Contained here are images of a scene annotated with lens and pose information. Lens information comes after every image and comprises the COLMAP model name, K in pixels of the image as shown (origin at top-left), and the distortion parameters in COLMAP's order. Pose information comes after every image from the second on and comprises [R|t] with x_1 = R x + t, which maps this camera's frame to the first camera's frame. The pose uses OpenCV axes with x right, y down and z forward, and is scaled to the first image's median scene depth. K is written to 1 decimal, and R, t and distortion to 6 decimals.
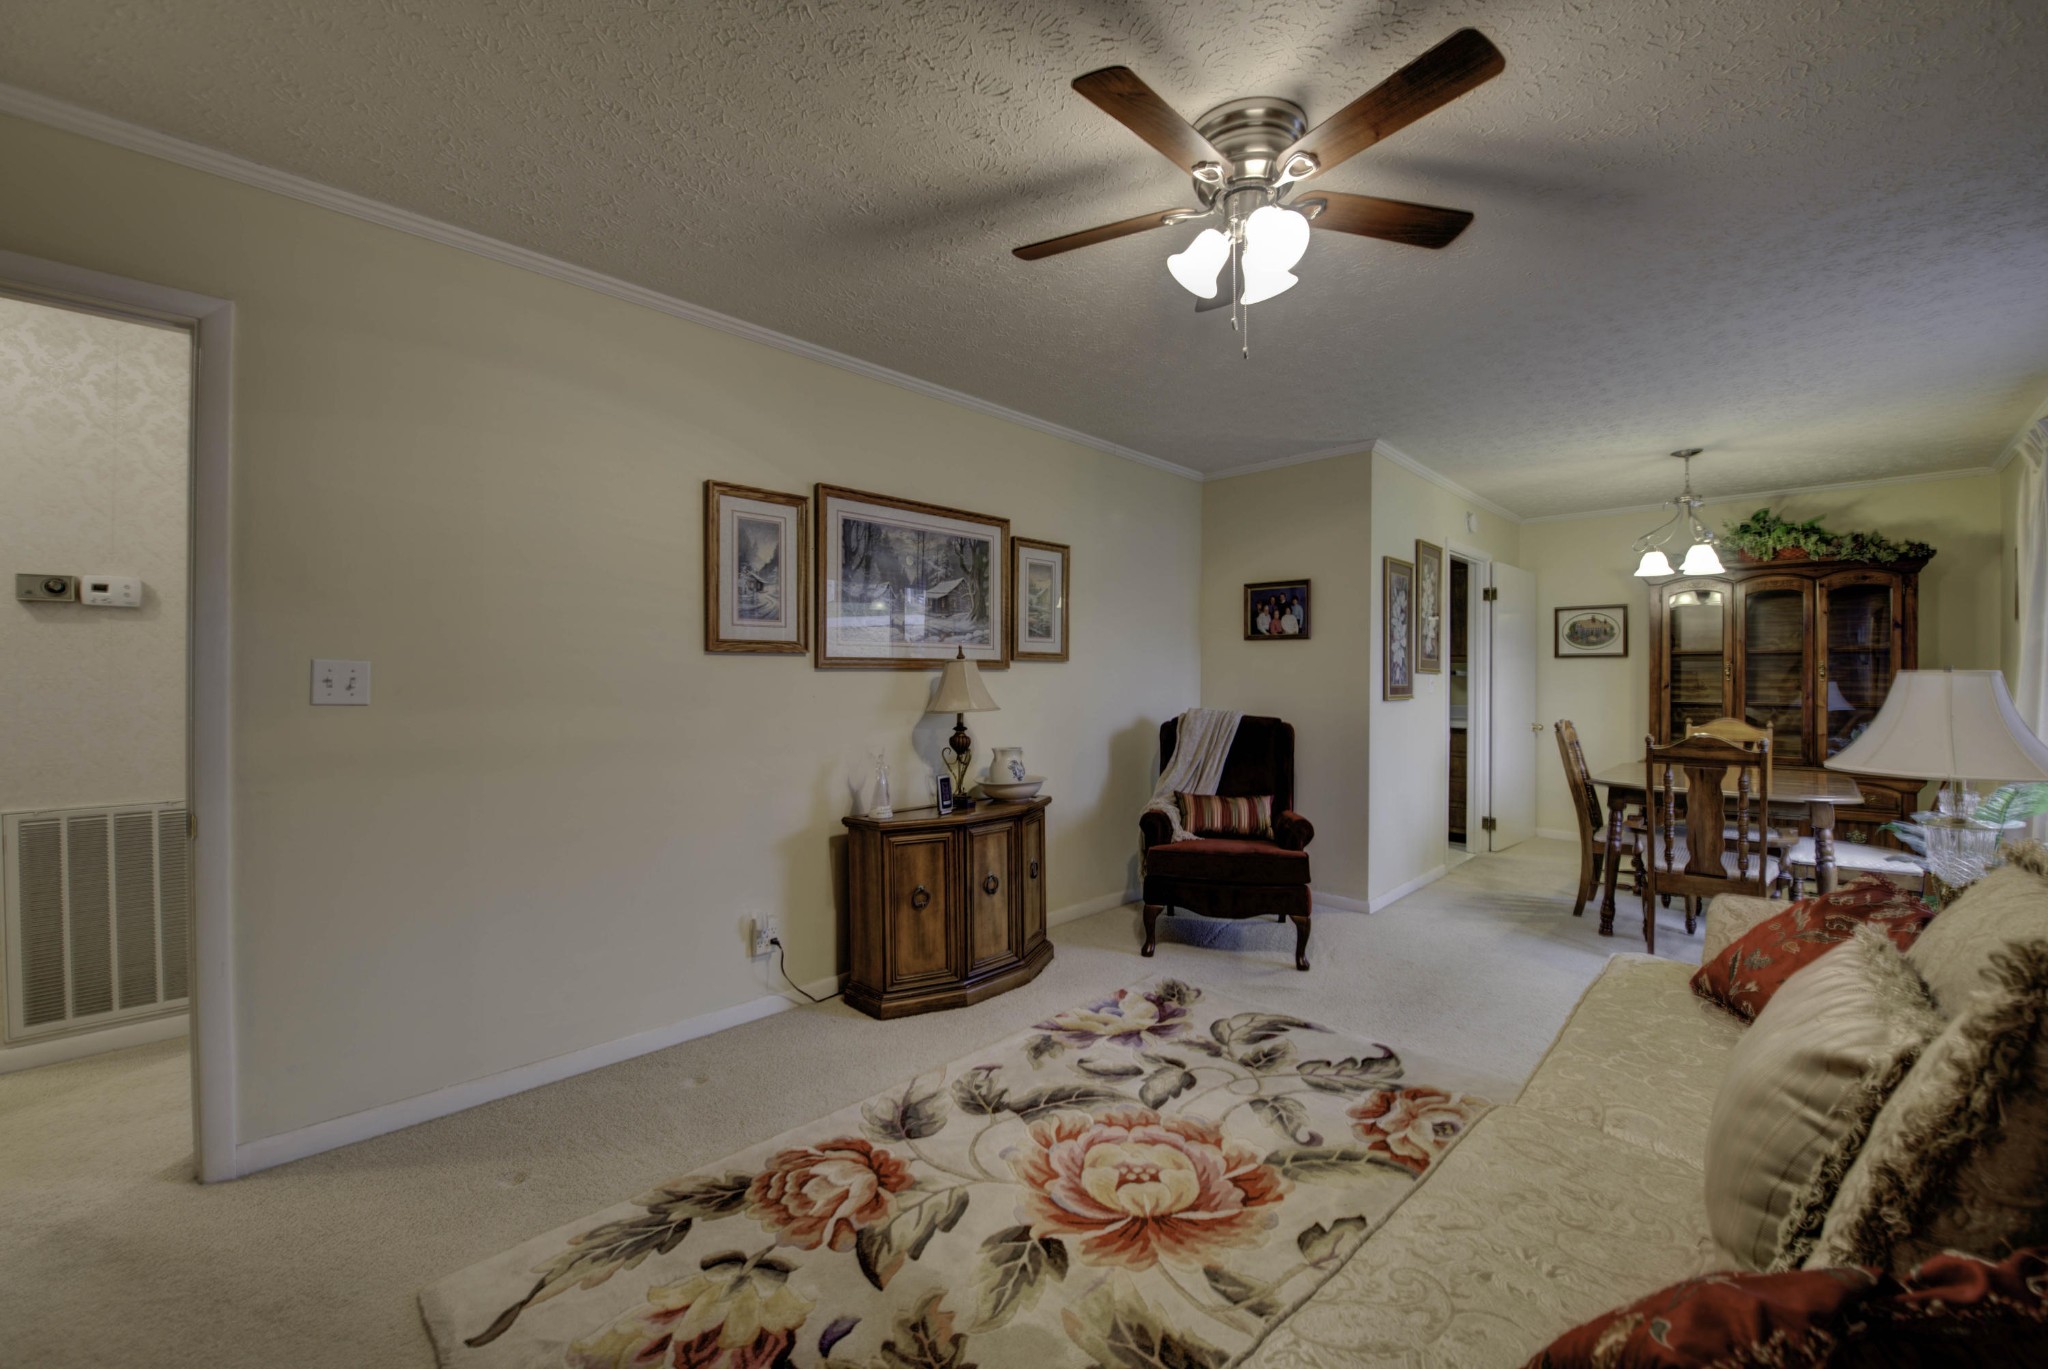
lens RADIAL K [[814.2, 0, 1048.7], [0, 814.2, 691.6], [0, 0, 1]] dist [-0.017649, 0.000039]
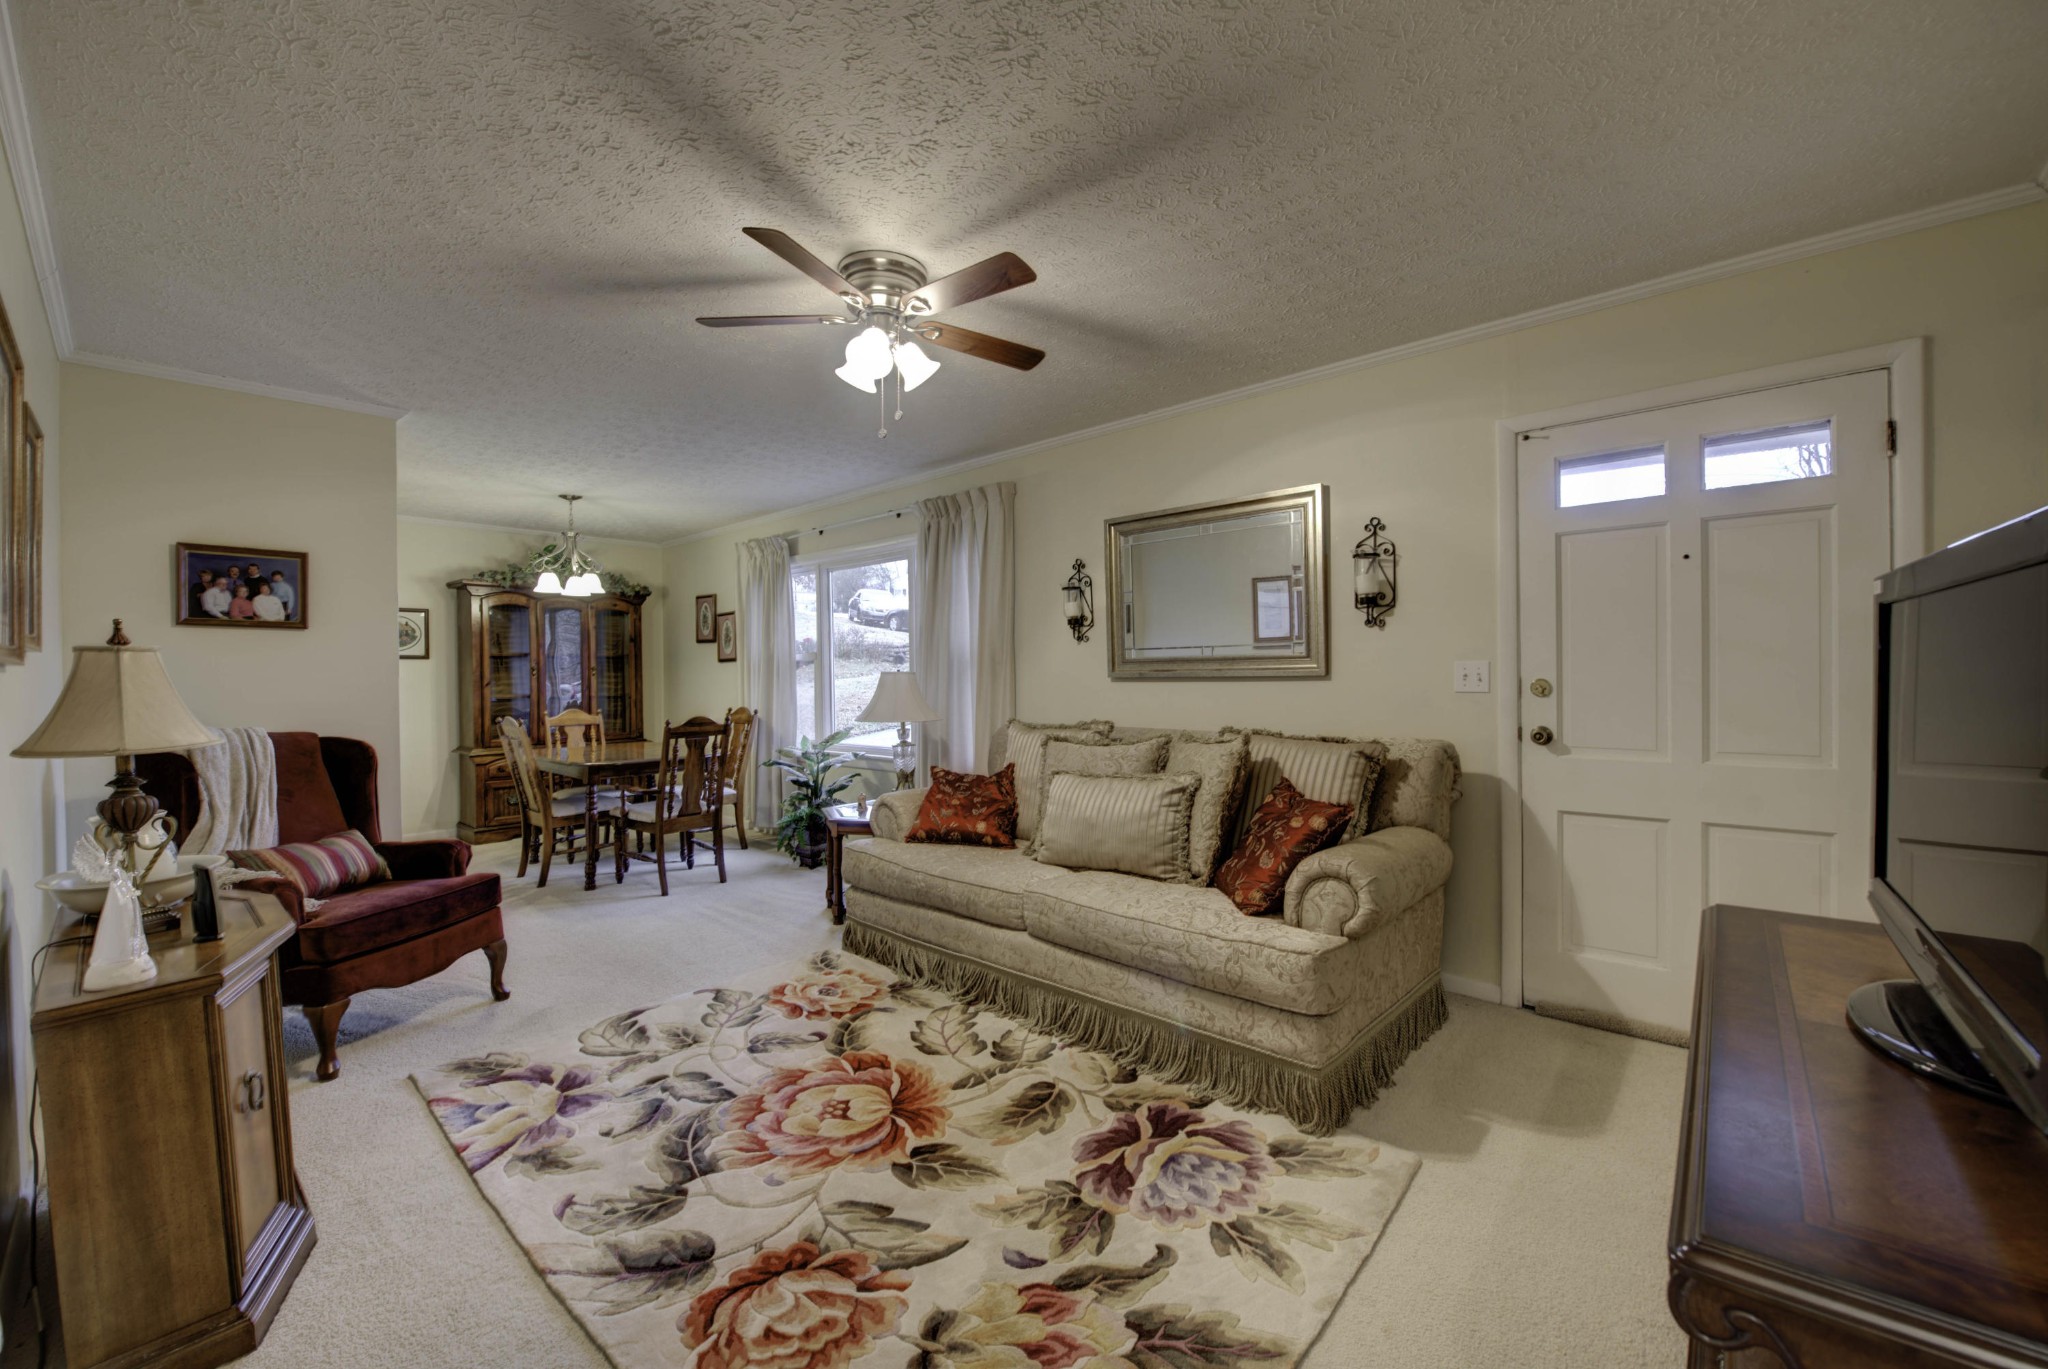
lens RADIAL K [[805.9, 0, 1018.3], [0, 805.9, 699.0], [0, 0, 1]] dist [-0.016455, 0.000084]
pose [[-0.018932, -0.032834, 0.999281, -0.737233], [0.028500, 0.999037, 0.033366, -0.006716], [-0.999414, 0.029111, -0.017978, 0.550354]]
